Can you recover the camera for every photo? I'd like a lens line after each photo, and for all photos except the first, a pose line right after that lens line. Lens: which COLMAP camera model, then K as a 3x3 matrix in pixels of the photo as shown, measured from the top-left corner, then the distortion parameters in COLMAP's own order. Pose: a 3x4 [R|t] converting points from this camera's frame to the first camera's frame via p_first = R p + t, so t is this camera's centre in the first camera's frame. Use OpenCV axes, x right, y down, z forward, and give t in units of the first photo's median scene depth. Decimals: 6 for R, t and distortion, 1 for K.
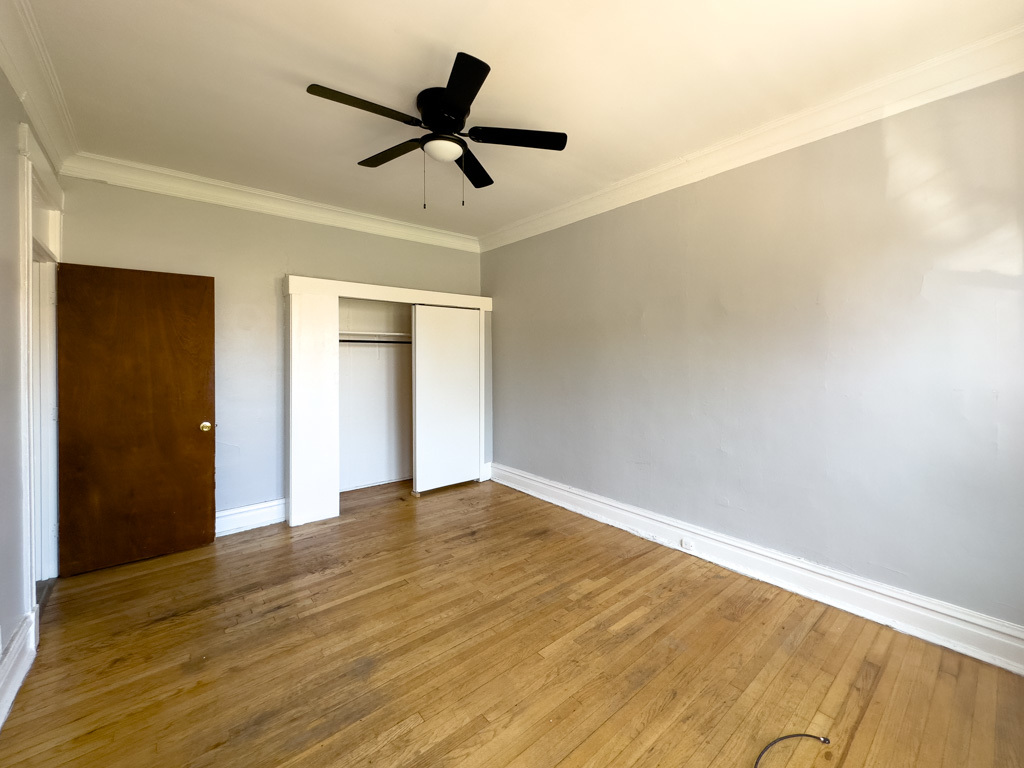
lens RADIAL K [[426.2, 0, 513.3], [0, 426.2, 365.0], [0, 0, 1]] dist [0.000062, 0.000203]
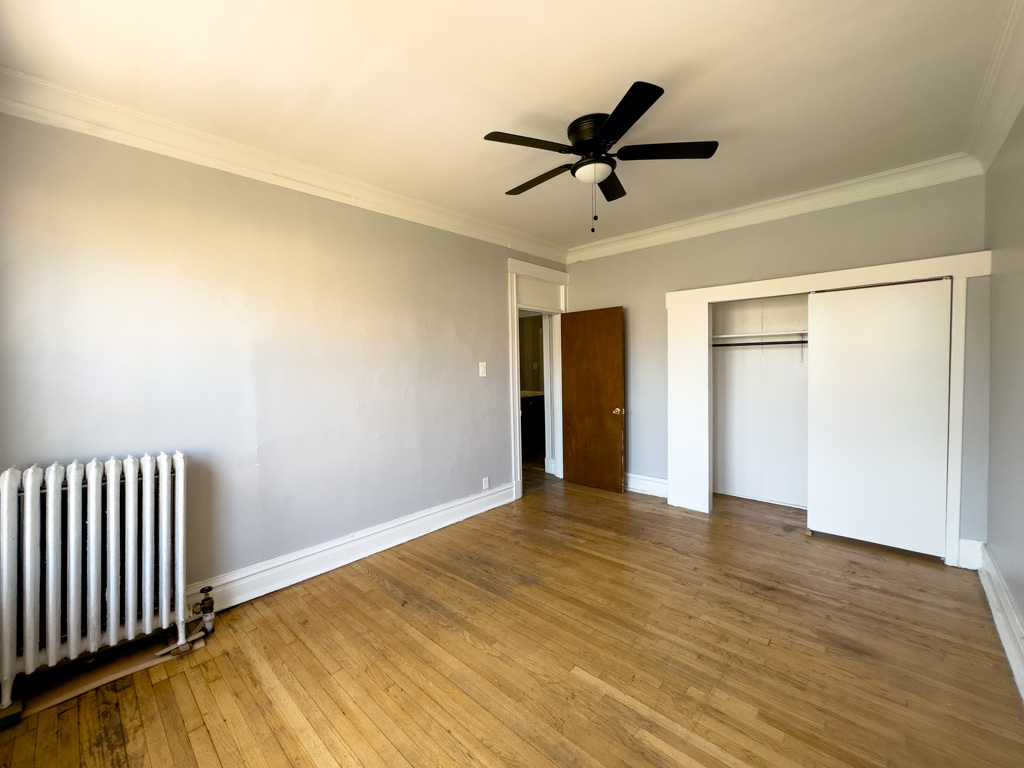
lens RADIAL K [[409.1, 0, 512.0], [0, 409.1, 384.0], [0, 0, 1]] dist [-0.001723, -0.000045]
pose [[0.123968, 0.049990, -0.991026, 0.653302], [0.001876, 0.998717, 0.050613, -0.019995], [0.992284, -0.008134, 0.123715, 0.510115]]
